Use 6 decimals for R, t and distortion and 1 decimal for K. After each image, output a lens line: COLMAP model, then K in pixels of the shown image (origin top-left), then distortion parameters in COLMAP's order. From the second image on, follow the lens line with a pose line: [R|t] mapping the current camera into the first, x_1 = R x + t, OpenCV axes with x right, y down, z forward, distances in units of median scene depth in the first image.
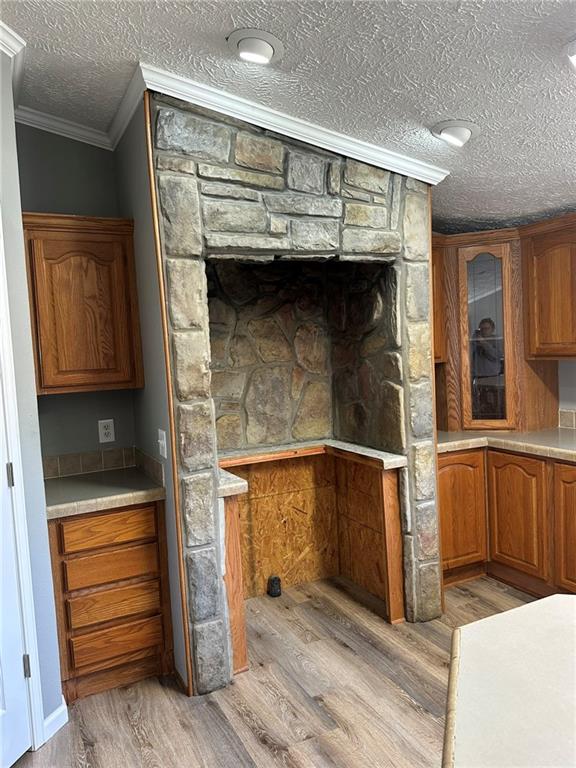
lens RADIAL K [[593.4, 0, 291.8], [0, 593.4, 384.9], [0, 0, 1]] dist [0.076226, -0.074179]
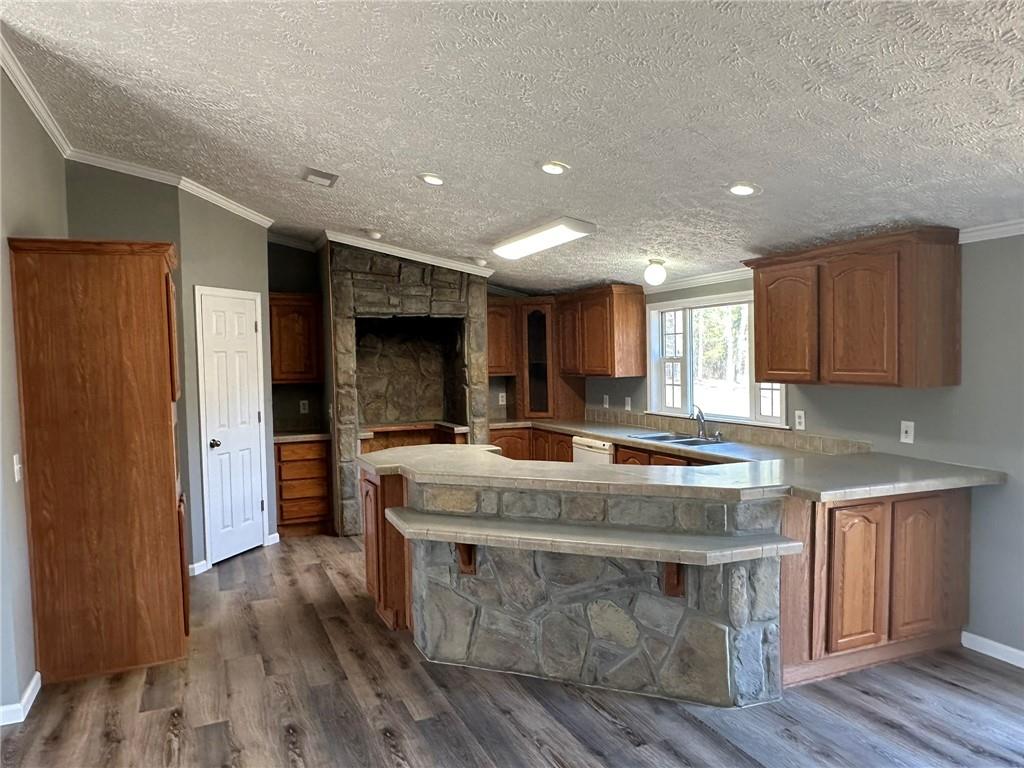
lens RADIAL K [[733.5, 0, 510.0], [0, 733.5, 386.6], [0, 0, 1]] dist [-0.005899, 0.007217]
pose [[0.998344, 0.034958, -0.045687, 0.474148], [-0.036138, 0.999027, -0.025276, 0.058809], [0.044759, 0.026886, 0.998636, -1.369773]]
